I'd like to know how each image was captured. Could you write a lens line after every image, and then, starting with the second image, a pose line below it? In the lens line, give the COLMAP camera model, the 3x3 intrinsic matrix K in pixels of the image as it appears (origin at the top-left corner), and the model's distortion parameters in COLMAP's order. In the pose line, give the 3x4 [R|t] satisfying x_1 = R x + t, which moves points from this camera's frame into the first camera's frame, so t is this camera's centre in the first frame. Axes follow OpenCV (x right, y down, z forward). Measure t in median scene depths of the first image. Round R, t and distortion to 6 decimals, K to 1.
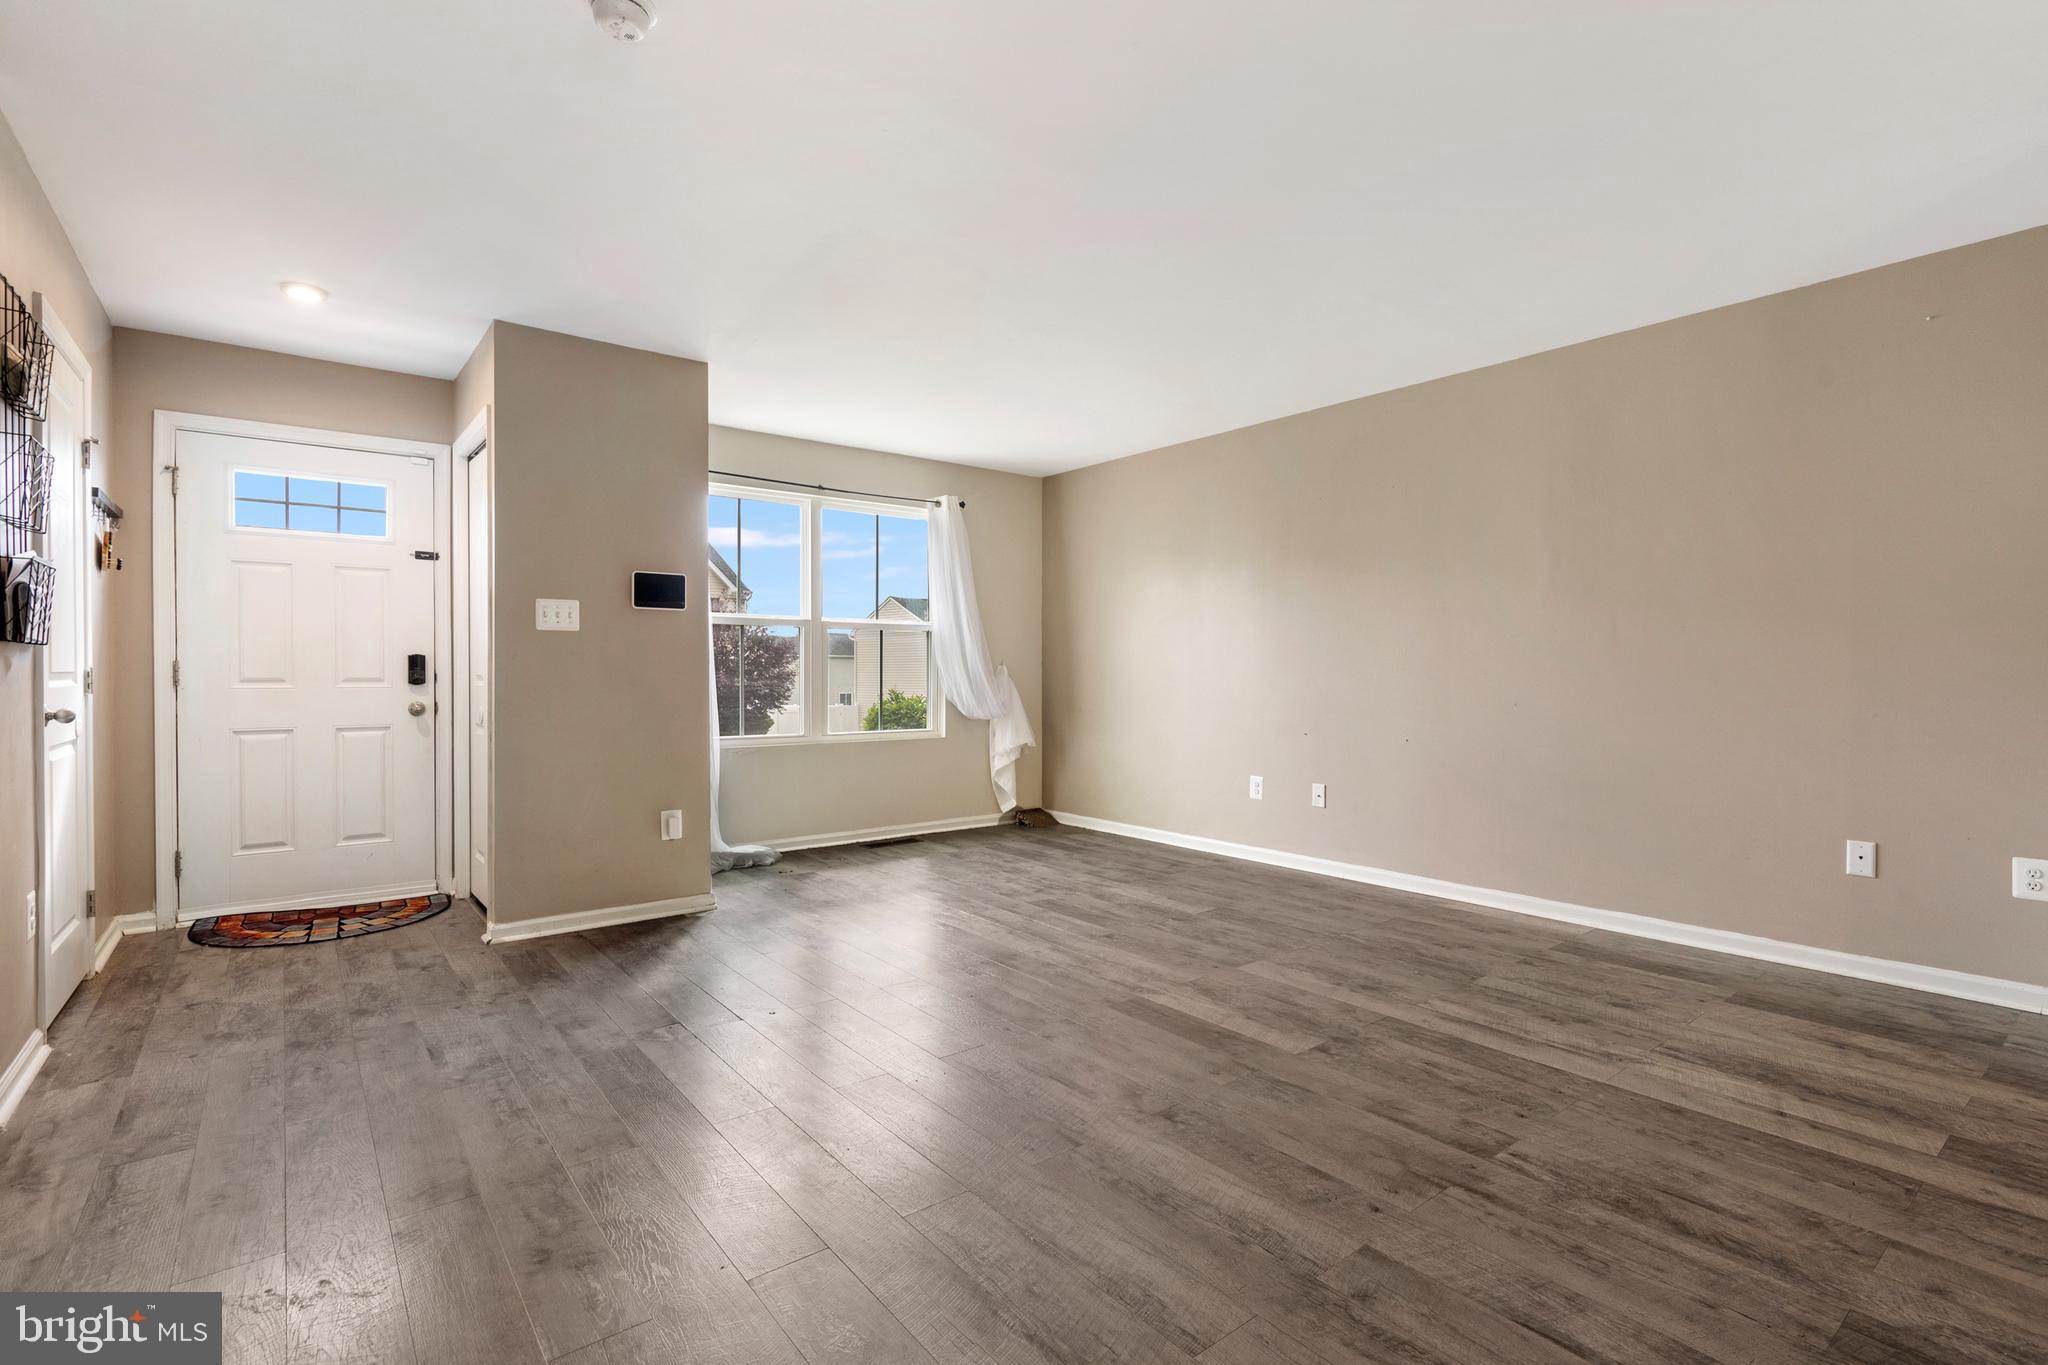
lens RADIAL K [[944.2, 0, 1027.6], [0, 944.2, 679.8], [0, 0, 1]] dist [-0.010243, 0.003621]
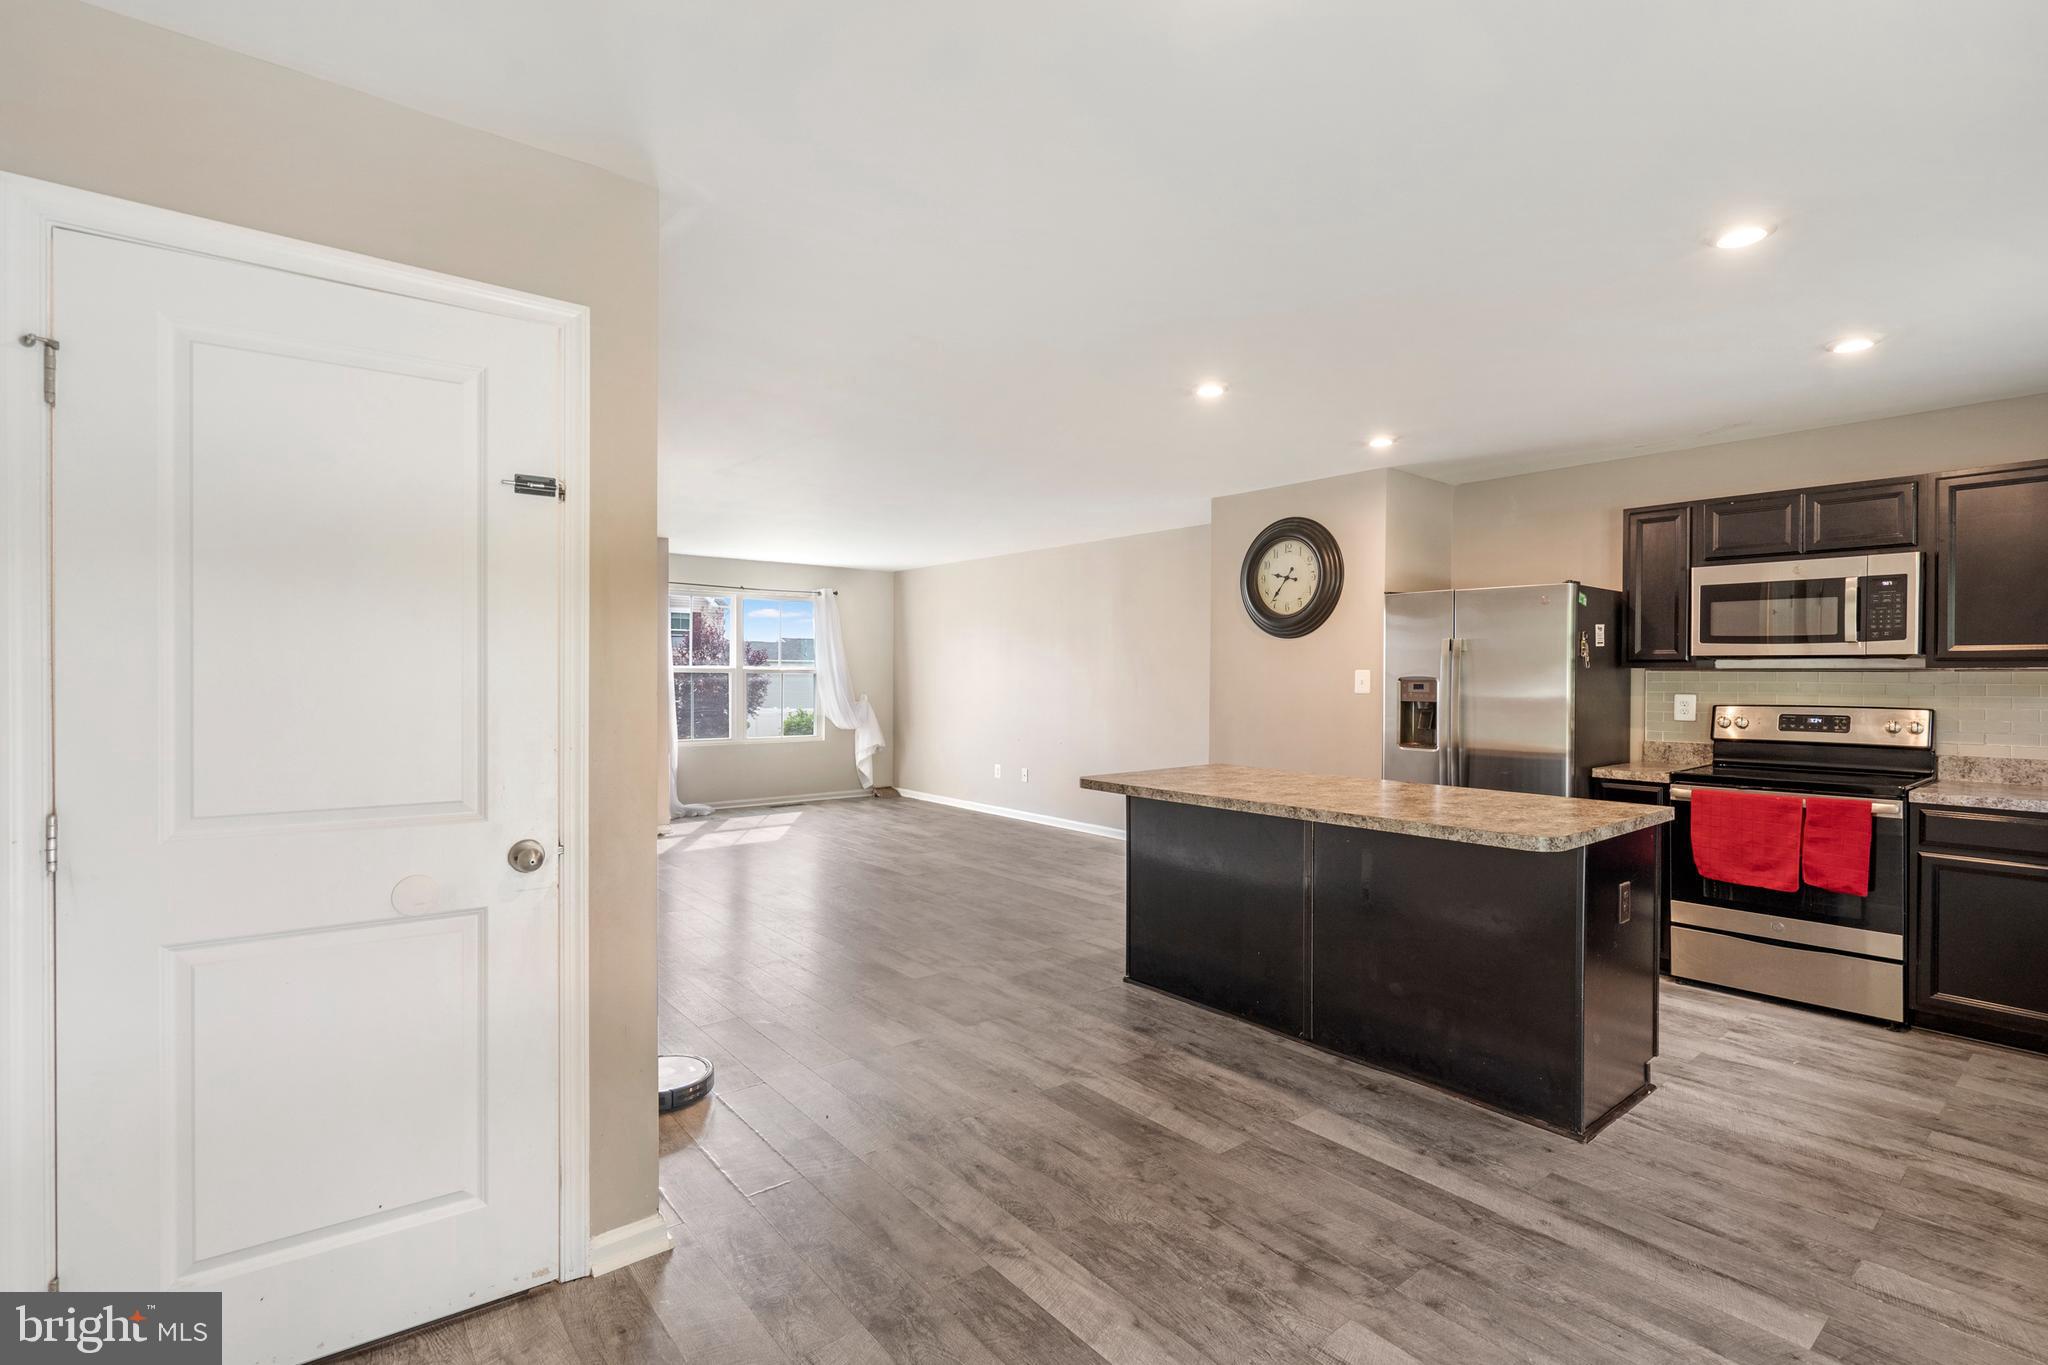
lens RADIAL K [[950.3, 0, 1024.0], [0, 950.3, 682.5], [0, 0, 1]] dist [0.001708, 0.000232]
pose [[0.999932, 0.005512, 0.010235, 0.342855], [-0.005522, 0.999984, 0.000966, -0.058459], [-0.010230, -0.001023, 0.999947, -0.884178]]
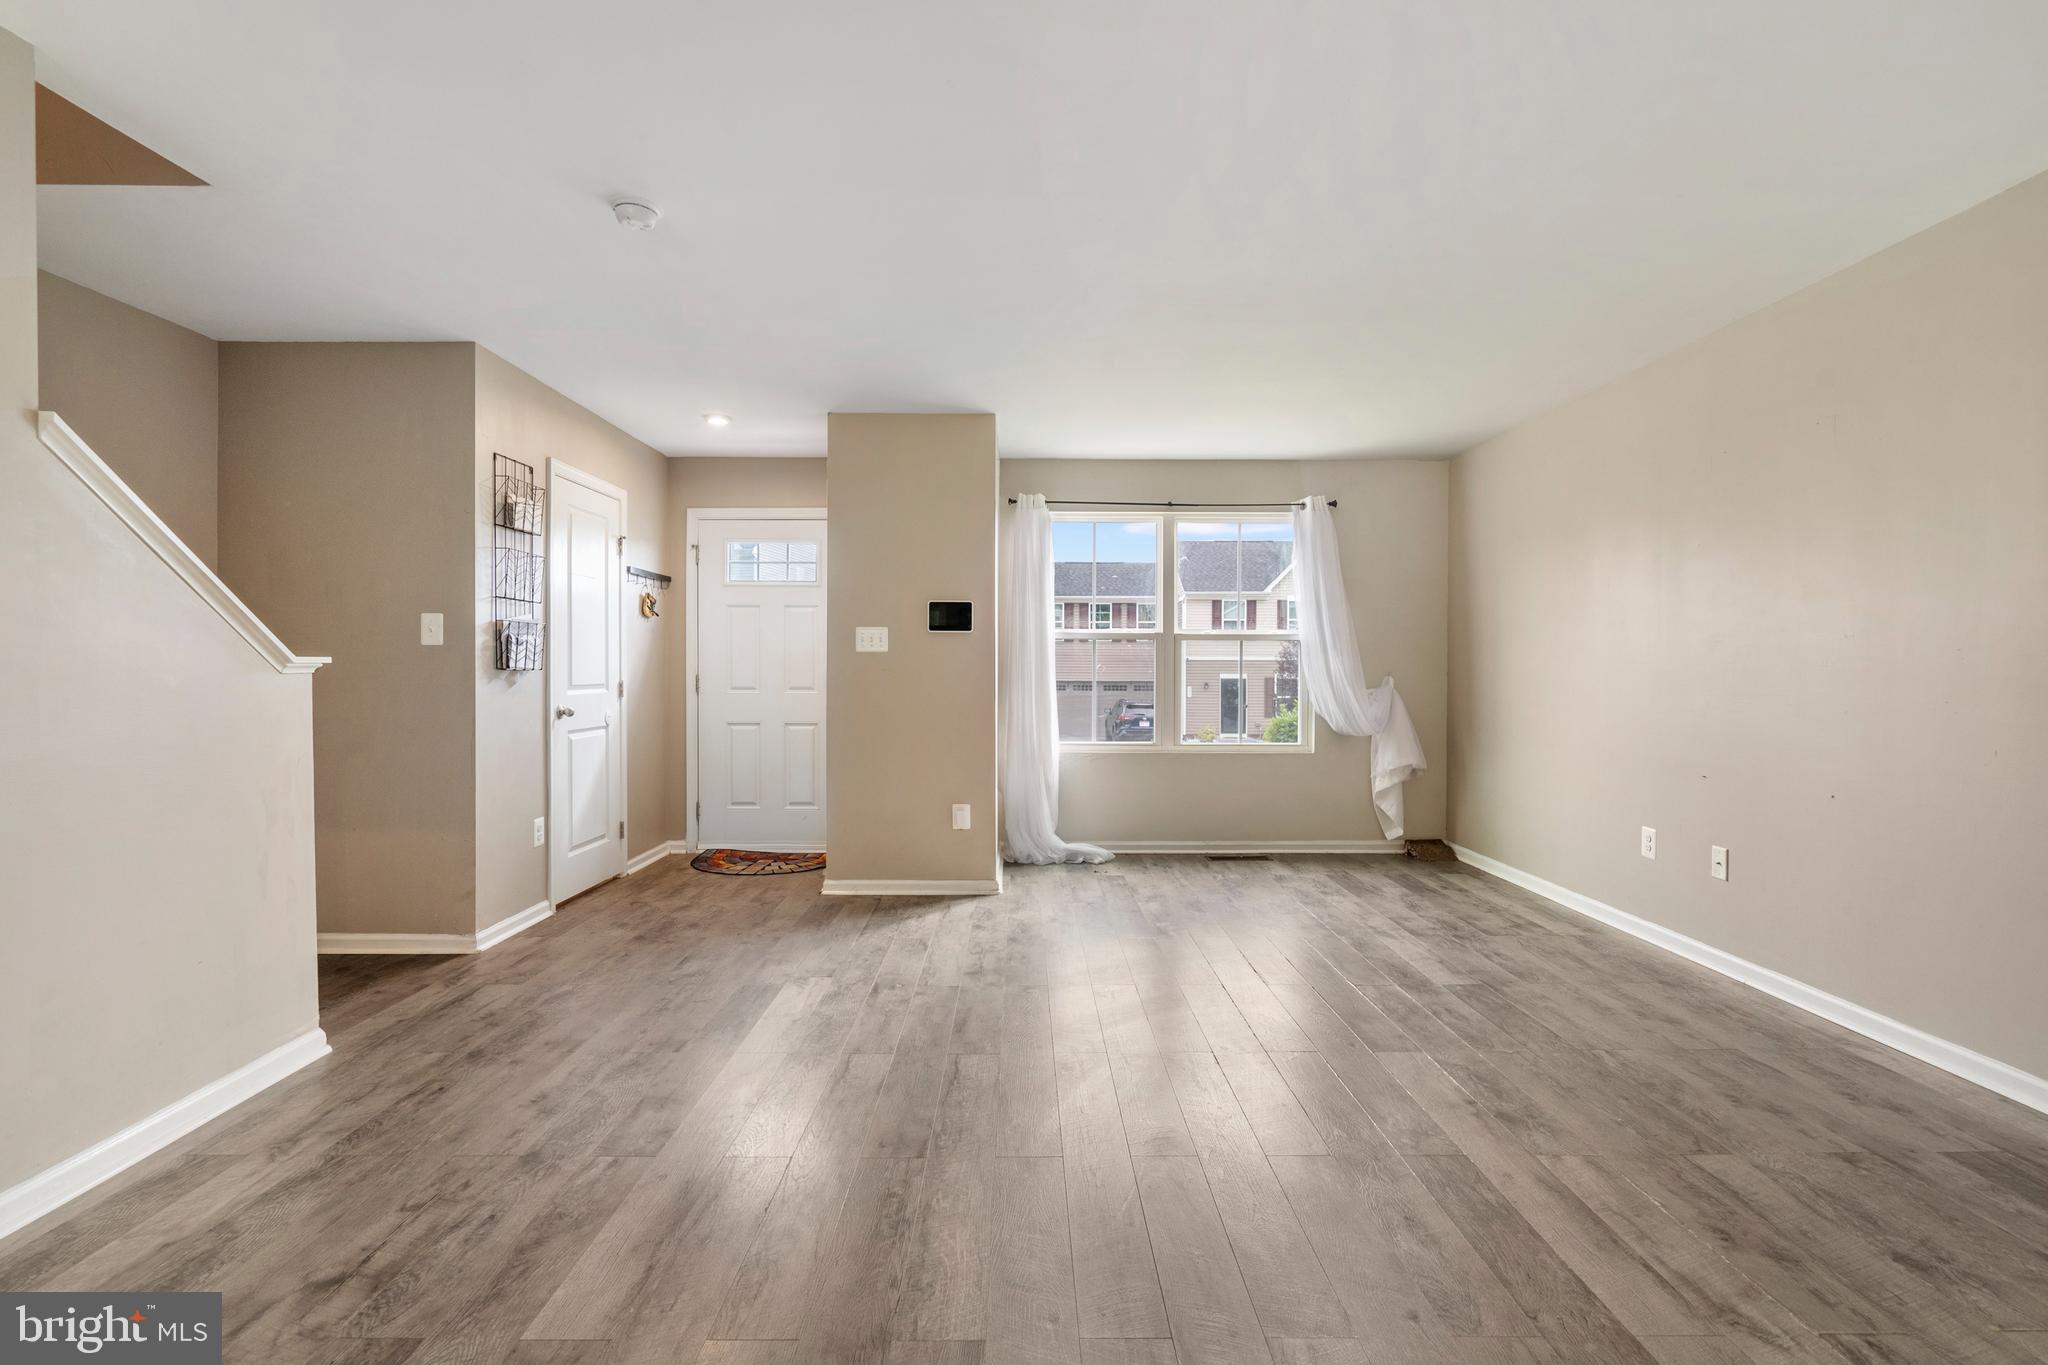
lens RADIAL K [[944.2, 0, 1027.6], [0, 944.2, 679.8], [0, 0, 1]] dist [-0.010243, 0.003621]
pose [[0.789953, 0.007729, -0.613119, 0.392876], [-0.007729, 0.999967, 0.002648, -0.018382], [0.613119, 0.002647, 0.789986, 0.124936]]
